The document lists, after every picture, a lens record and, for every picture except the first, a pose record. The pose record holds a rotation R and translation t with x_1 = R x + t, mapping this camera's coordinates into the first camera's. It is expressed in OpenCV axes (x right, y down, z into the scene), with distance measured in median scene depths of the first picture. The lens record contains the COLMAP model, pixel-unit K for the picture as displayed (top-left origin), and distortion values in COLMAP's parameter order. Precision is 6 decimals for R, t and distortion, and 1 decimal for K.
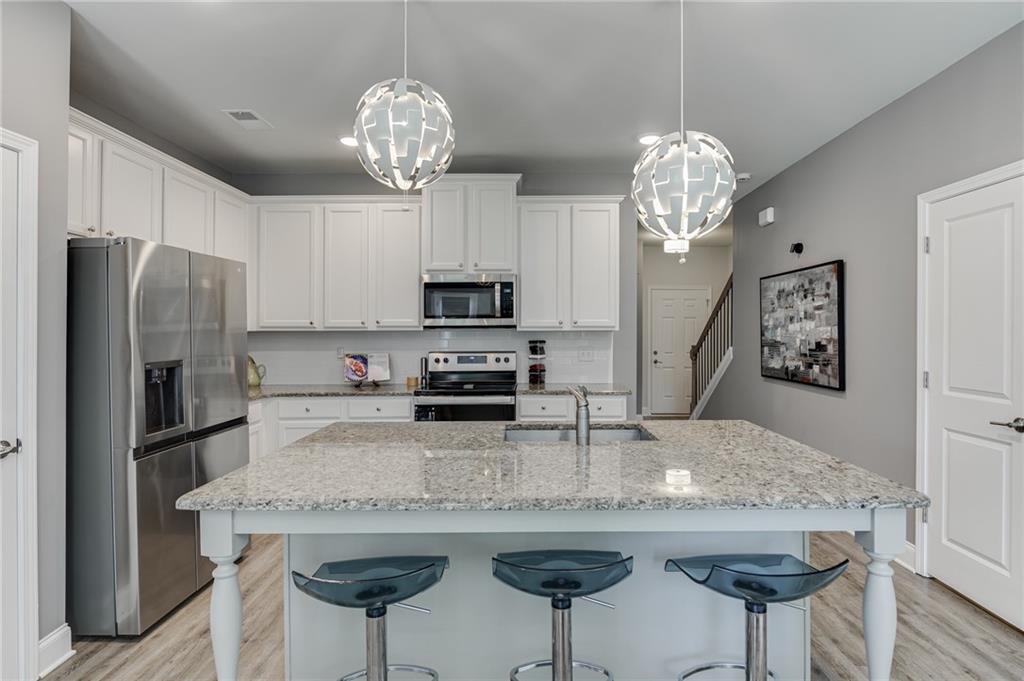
lens RADIAL K [[520.3, 0, 512.8], [0, 520.3, 330.8], [0, 0, 1]] dist [-0.003850, -0.000444]
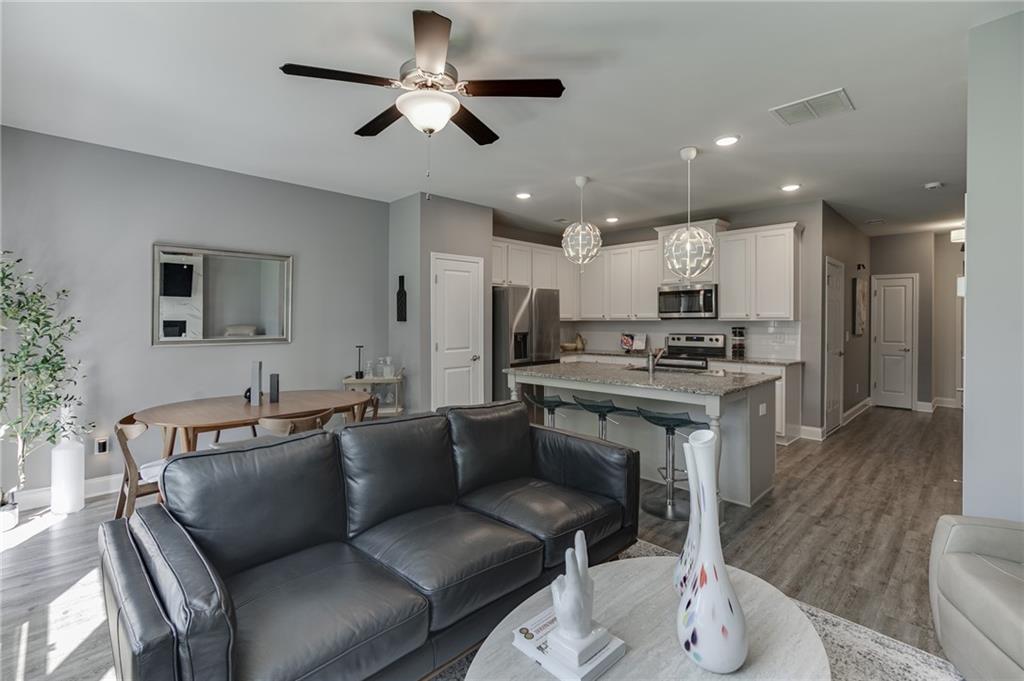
lens RADIAL K [[458.4, 0, 511.4], [0, 458.4, 333.2], [0, 0, 1]] dist [-0.019046, 0.000361]
pose [[0.713420, 0.020749, -0.700429, 0.500501], [-0.000547, 0.999578, 0.029053, -0.001632], [0.700736, -0.020344, 0.713130, -0.370470]]
